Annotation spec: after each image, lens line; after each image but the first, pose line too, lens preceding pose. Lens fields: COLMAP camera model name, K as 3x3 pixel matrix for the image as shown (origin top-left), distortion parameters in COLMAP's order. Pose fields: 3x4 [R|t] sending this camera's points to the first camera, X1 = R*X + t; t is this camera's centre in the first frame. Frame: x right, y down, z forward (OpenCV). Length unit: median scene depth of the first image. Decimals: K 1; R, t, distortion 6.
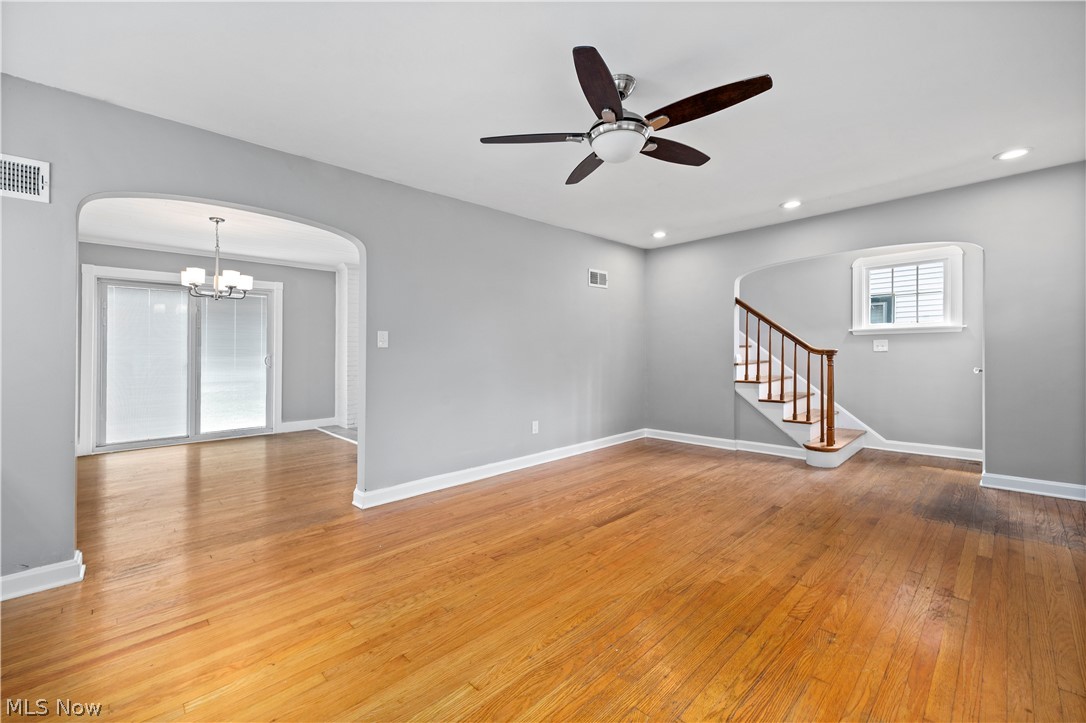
lens RADIAL K [[442.6, 0, 529.5], [0, 442.6, 355.4], [0, 0, 1]] dist [0.000045, -0.000038]
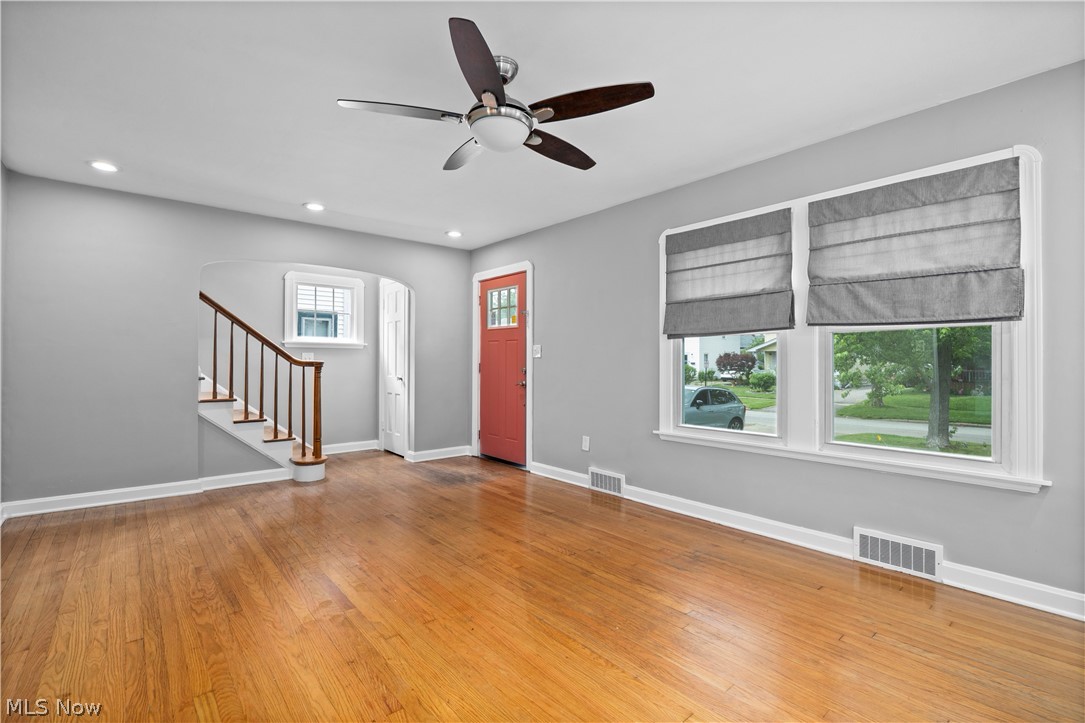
lens RADIAL K [[498.8, 0, 542.5], [0, 498.8, 361.5], [0, 0, 1]] dist [-0.005689, -0.000777]
pose [[0.039261, 0.016408, 0.999094, -0.628184], [0.000920, 0.999864, -0.016456, 0.009343], [-0.999229, 0.001565, 0.039241, 0.667382]]
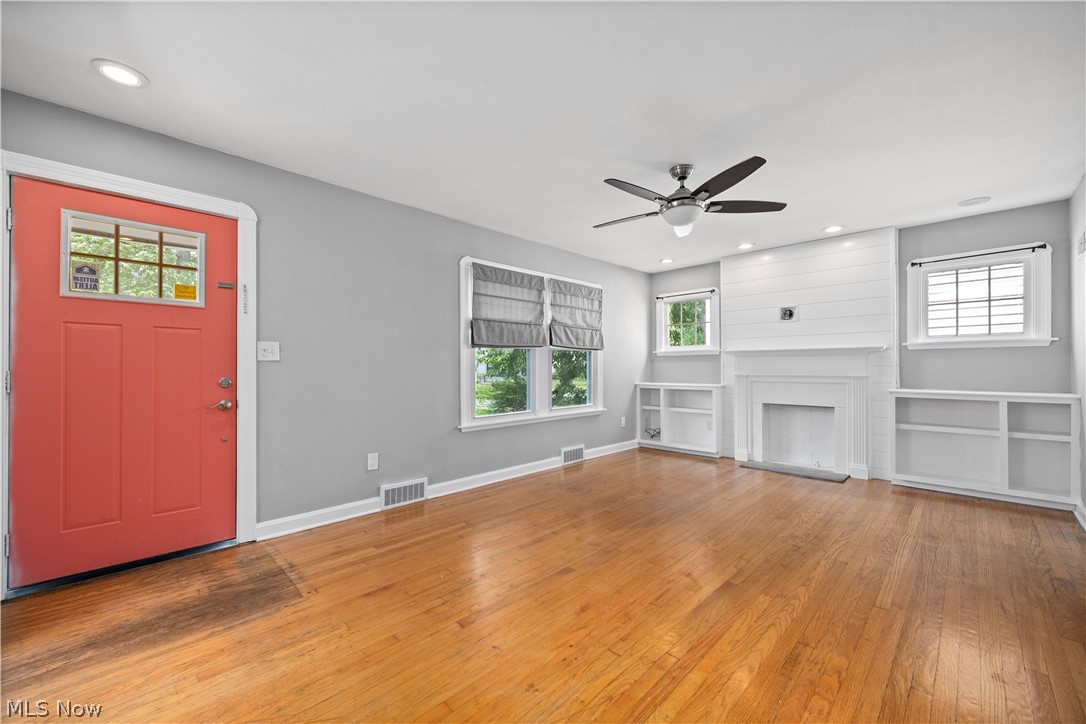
lens RADIAL K [[423.6, 0, 547.0], [0, 423.6, 365.8], [0, 0, 1]] dist [-0.000339, -0.000217]
pose [[-0.998756, 0.018650, -0.046246, 0.512560], [0.018478, 0.999821, 0.004127, -0.013946], [0.046314, 0.003267, -0.998922, 1.749420]]
